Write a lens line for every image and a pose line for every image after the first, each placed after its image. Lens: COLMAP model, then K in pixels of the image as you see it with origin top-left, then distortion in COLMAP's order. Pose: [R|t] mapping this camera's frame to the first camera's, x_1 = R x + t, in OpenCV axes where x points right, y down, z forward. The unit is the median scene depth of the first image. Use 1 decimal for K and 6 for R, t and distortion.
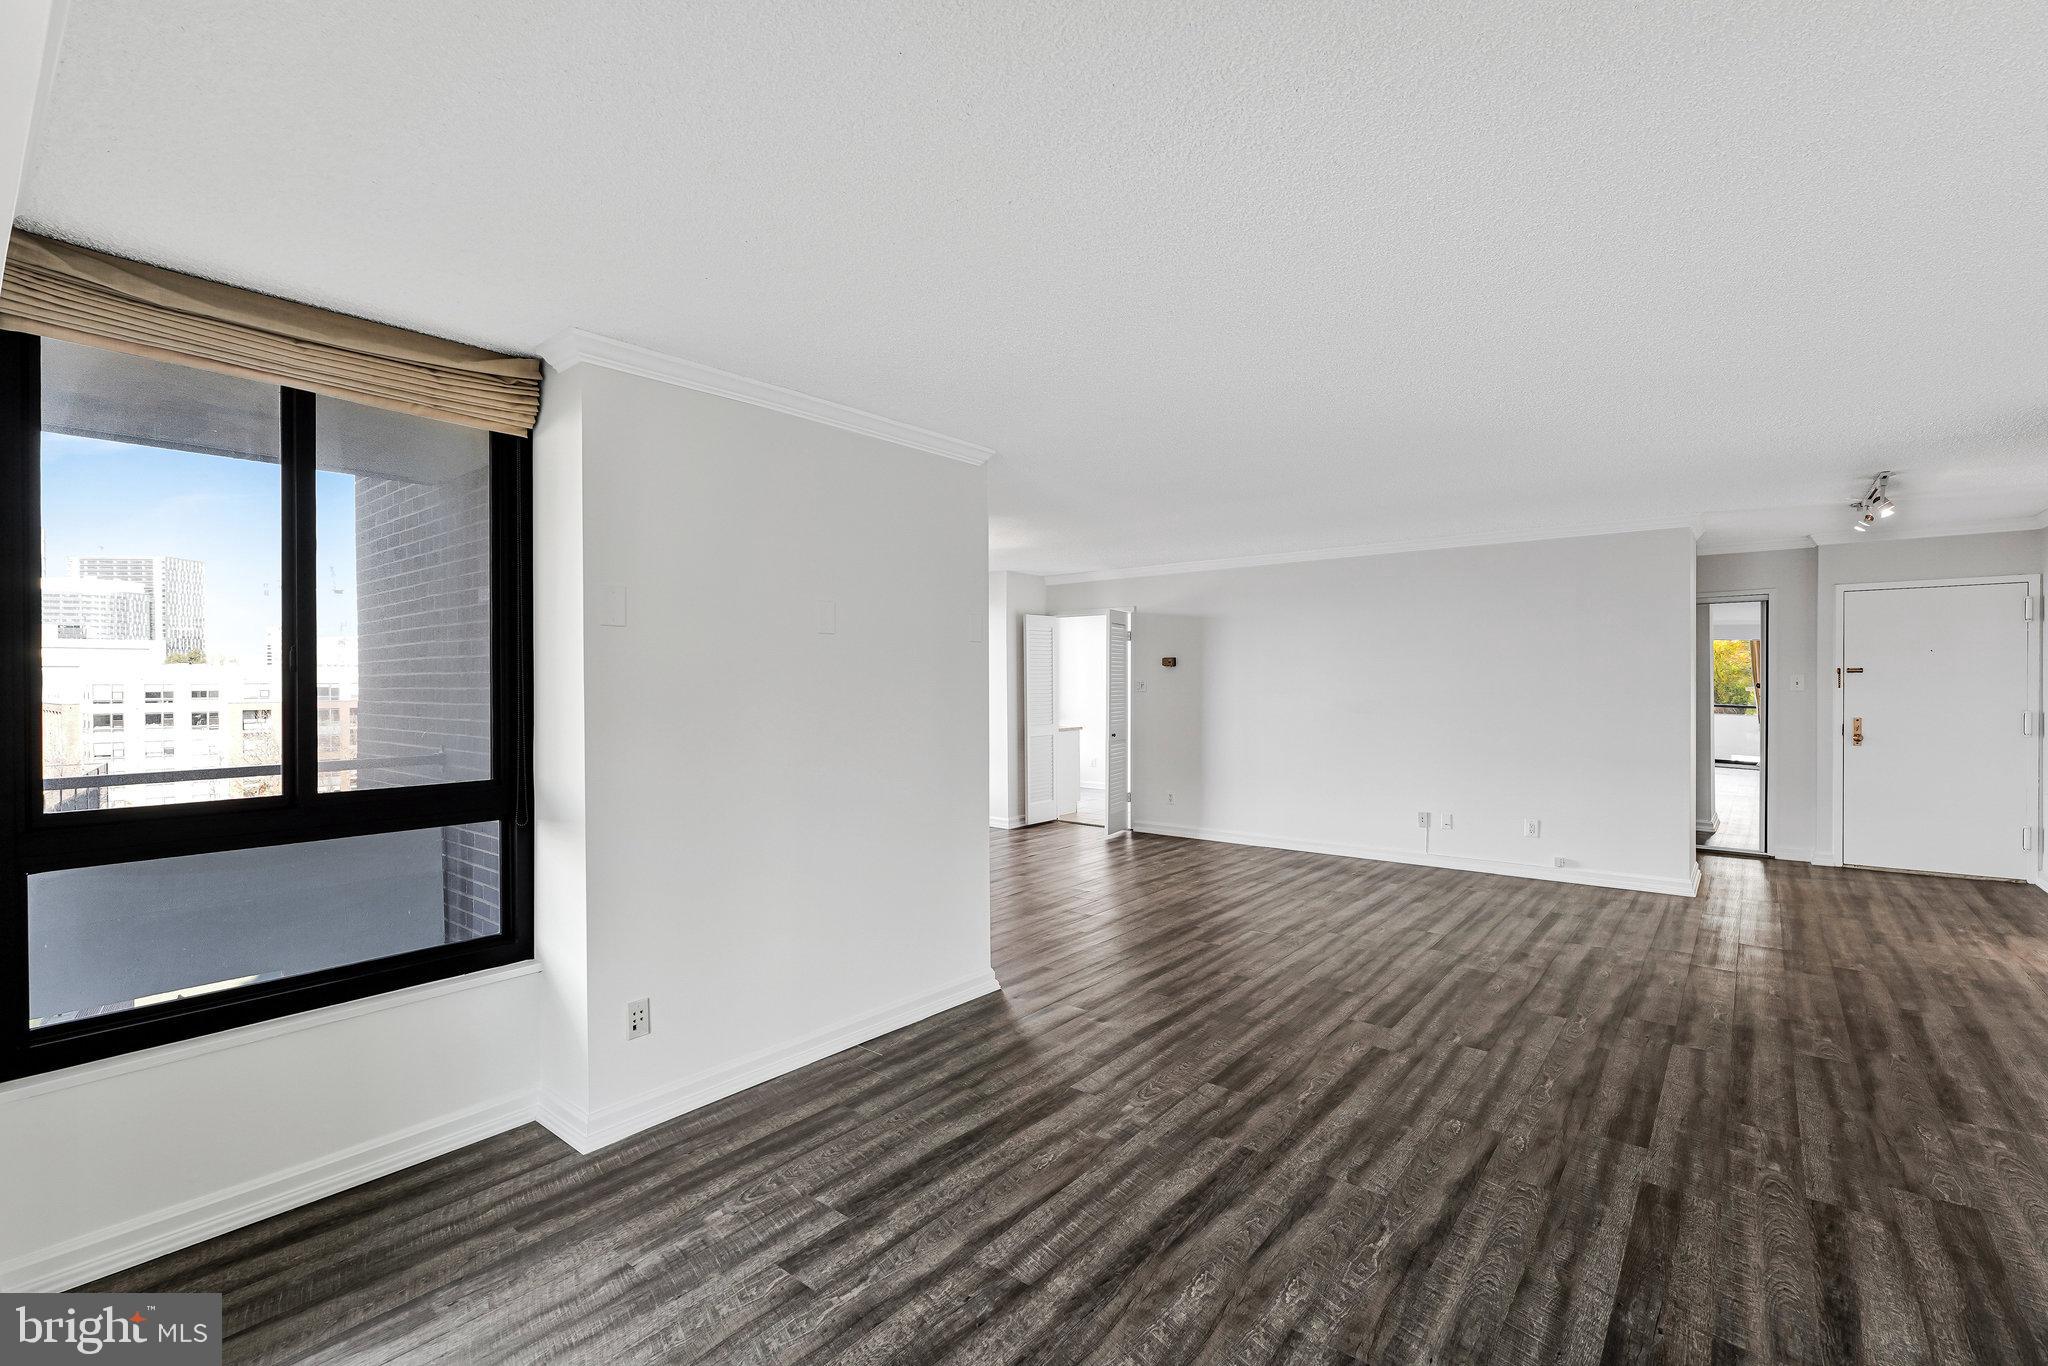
lens RADIAL K [[886.3, 0, 1025.9], [0, 886.3, 678.4], [0, 0, 1]] dist [-0.005613, -0.000373]
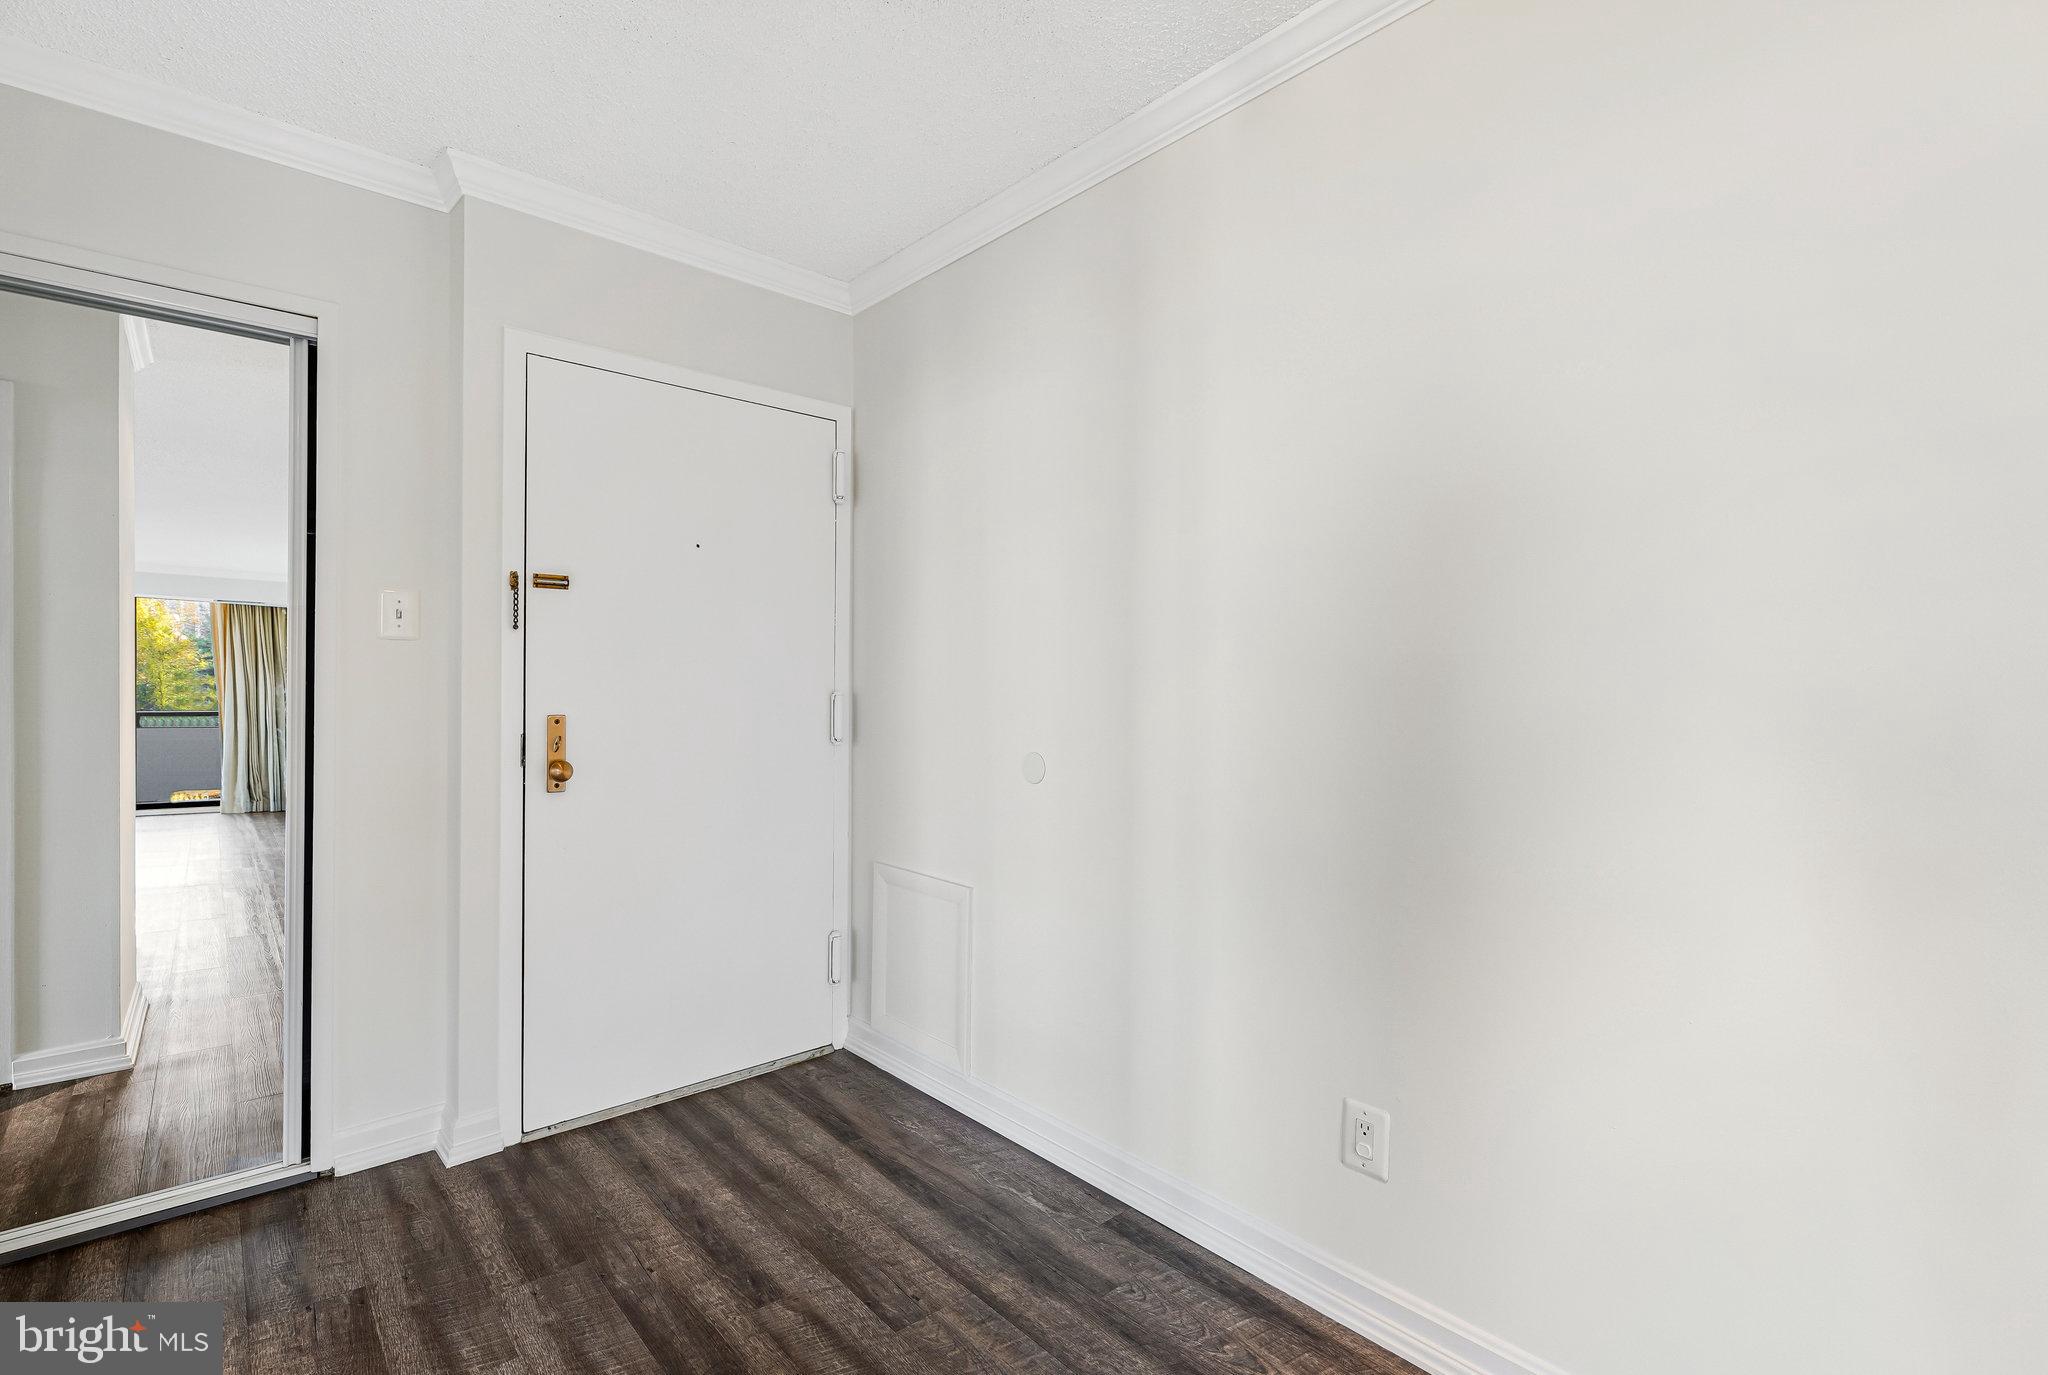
lens RADIAL K [[953.4, 0, 1018.9], [0, 953.4, 689.7], [0, 0, 1]] dist [0.001744, 0.000445]
pose [[0.168867, 0.001354, 0.985638, 0.592550], [0.003143, 0.999993, -0.001913, 0.035746], [-0.985634, 0.003421, 0.168861, 0.747930]]
